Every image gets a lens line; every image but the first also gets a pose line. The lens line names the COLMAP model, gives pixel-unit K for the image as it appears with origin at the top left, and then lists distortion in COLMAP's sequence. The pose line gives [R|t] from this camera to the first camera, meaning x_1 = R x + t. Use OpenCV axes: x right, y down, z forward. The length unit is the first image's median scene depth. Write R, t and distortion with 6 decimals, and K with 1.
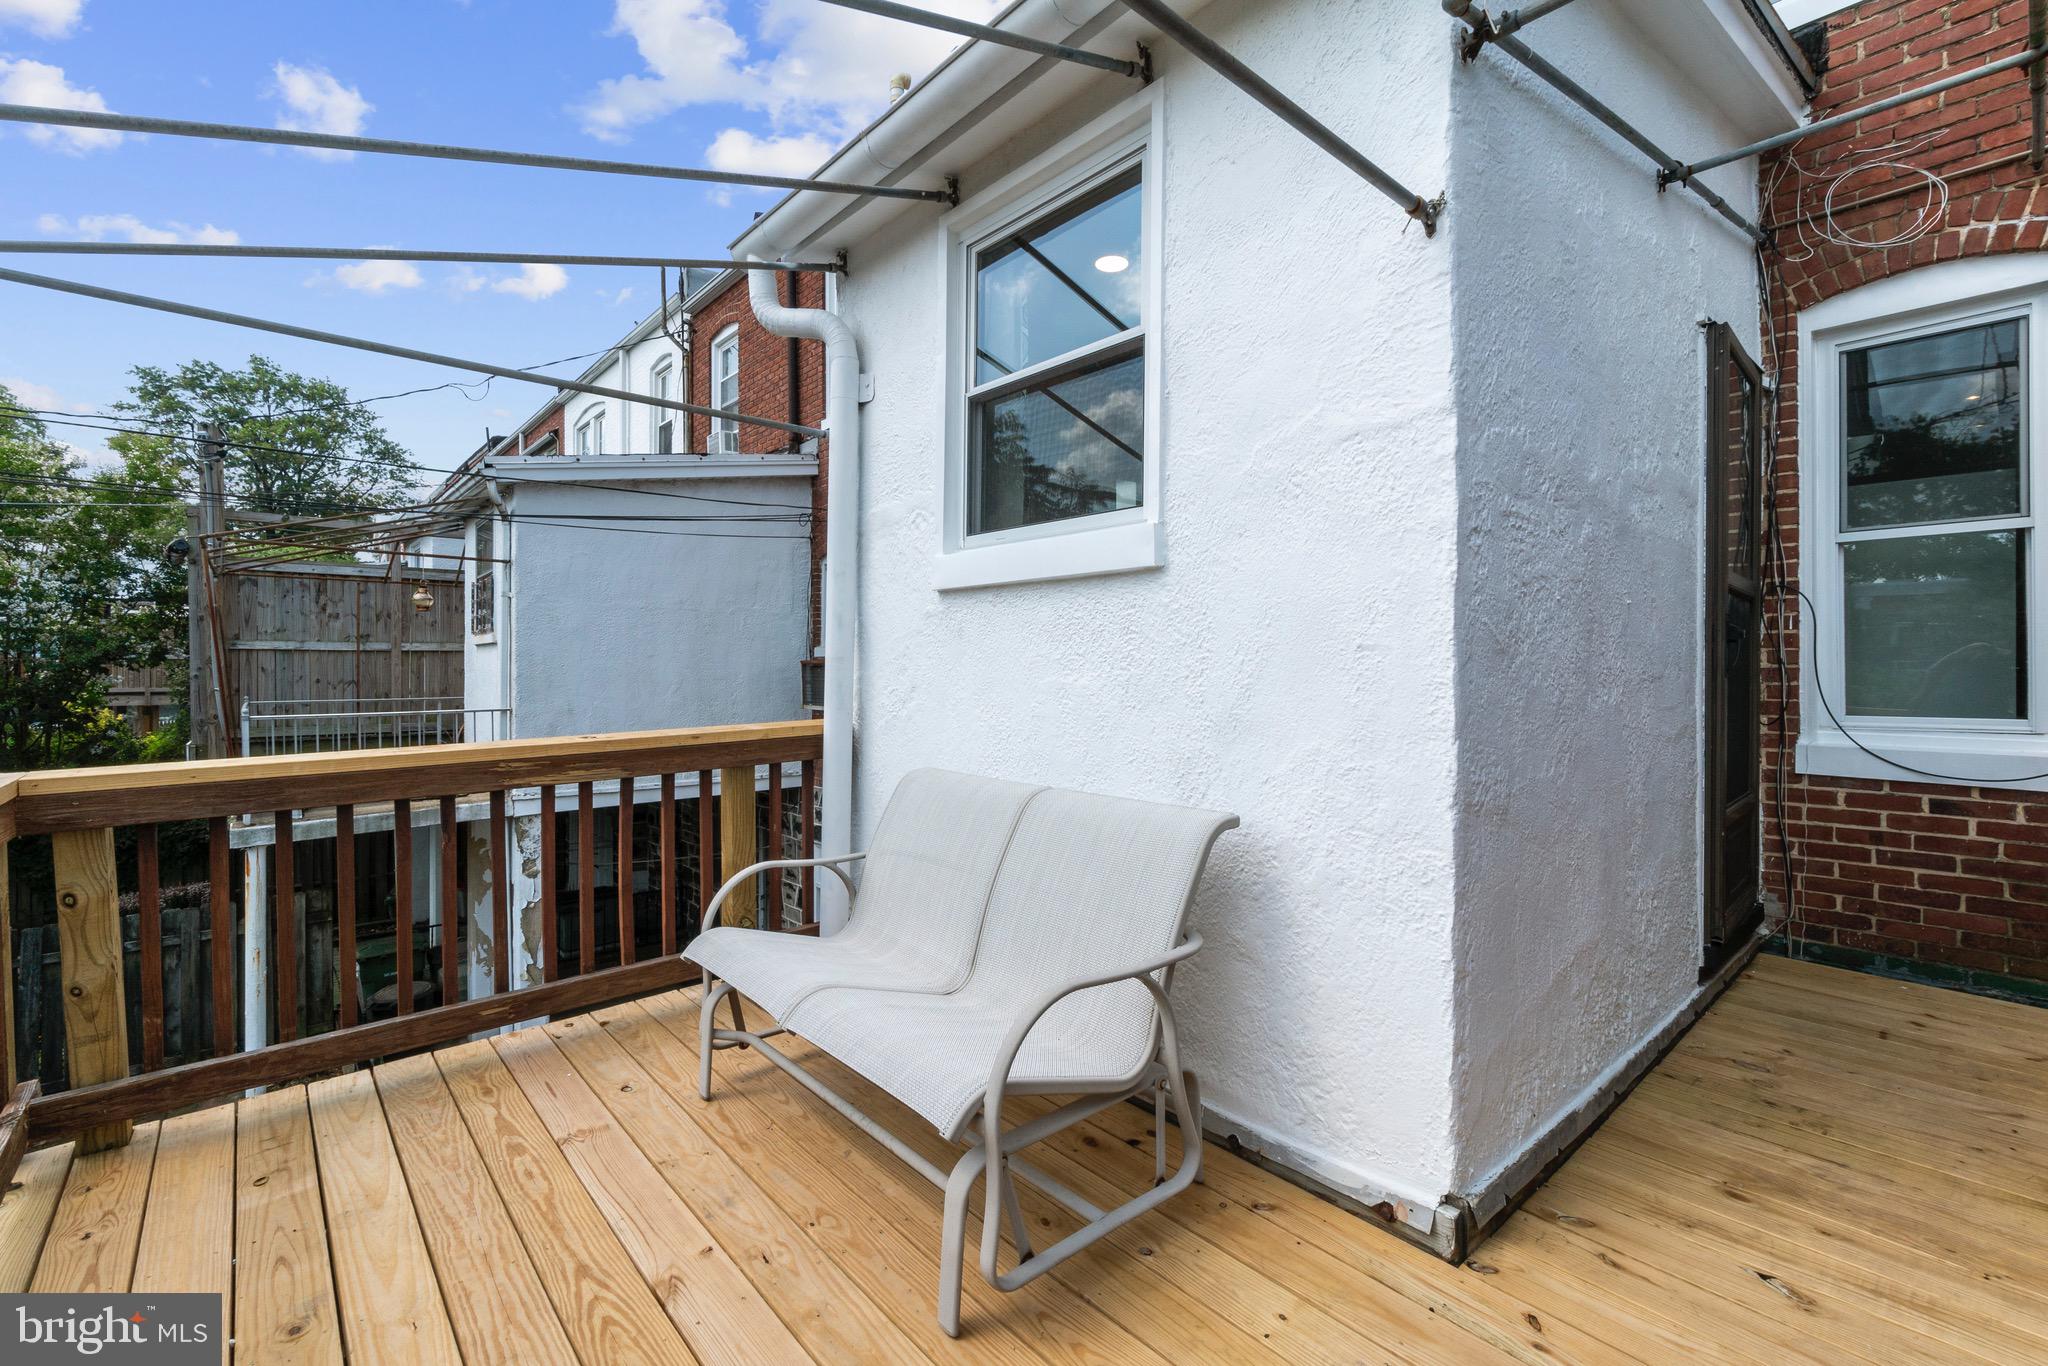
lens RADIAL K [[892.0, 0, 1012.6], [0, 892.0, 671.9], [0, 0, 1]] dist [-0.004505, 0.000866]
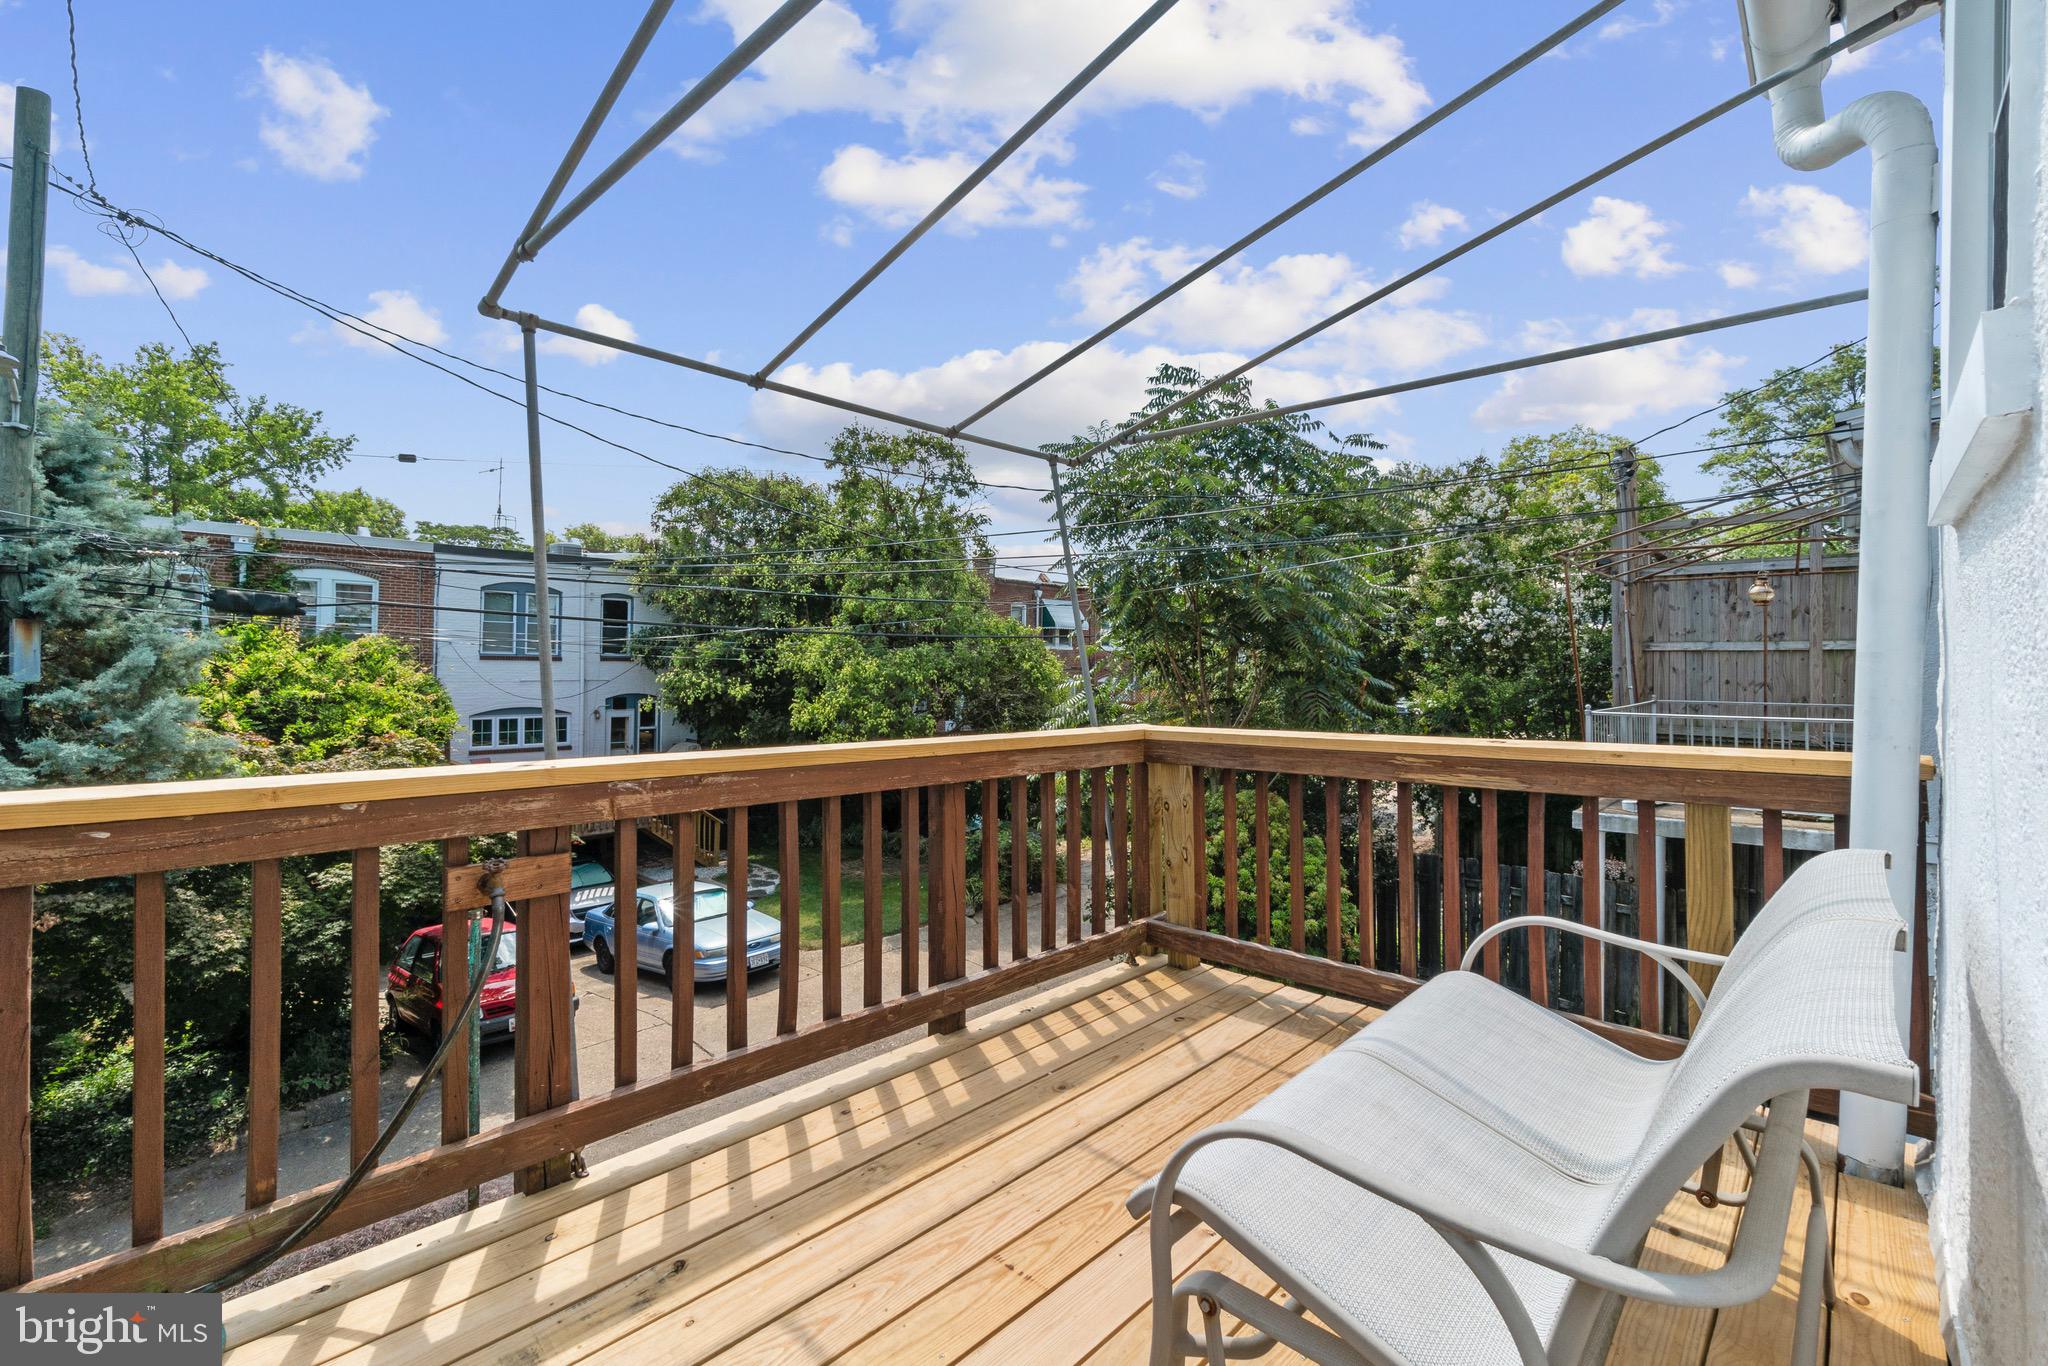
lens RADIAL K [[892.0, 0, 1015.1], [0, 892.0, 670.9], [0, 0, 1]] dist [-0.004505, 0.000866]
pose [[0.111483, 0.010428, -0.993712, 0.107962], [-0.013041, 0.999874, 0.009030, -0.000625], [0.993681, 0.011952, 0.111605, 0.110080]]
